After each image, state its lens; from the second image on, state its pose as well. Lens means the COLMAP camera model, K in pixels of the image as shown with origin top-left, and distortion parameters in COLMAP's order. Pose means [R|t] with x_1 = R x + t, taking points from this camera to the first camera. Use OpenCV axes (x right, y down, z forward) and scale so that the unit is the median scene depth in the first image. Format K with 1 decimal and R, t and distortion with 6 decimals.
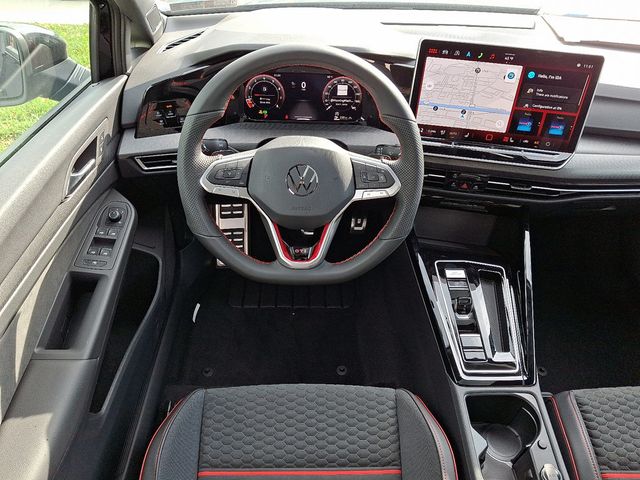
lens RADIAL K [[526.4, 0, 320.0], [0, 526.4, 240.0], [0, 0, 1]] dist [0.092712, -0.202940]
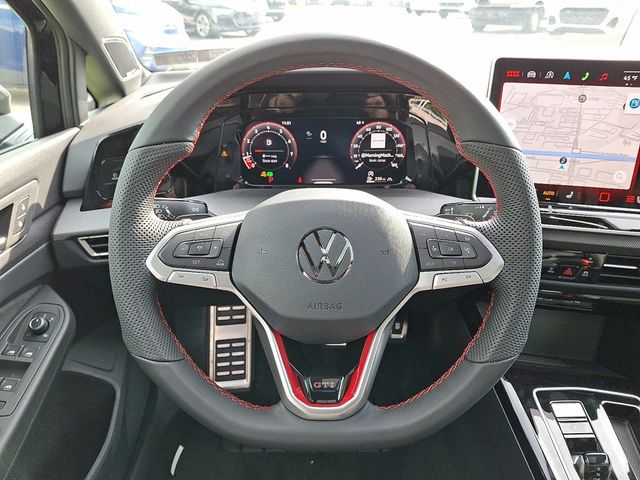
lens RADIAL K [[526.4, 0, 320.0], [0, 526.4, 240.0], [0, 0, 1]] dist [0.092712, -0.202940]
pose [[0.999308, -0.020028, -0.031333, -0.016765], [0.013515, 0.980564, -0.195731, -0.015305], [0.034644, 0.195172, 0.980157, 0.344751]]
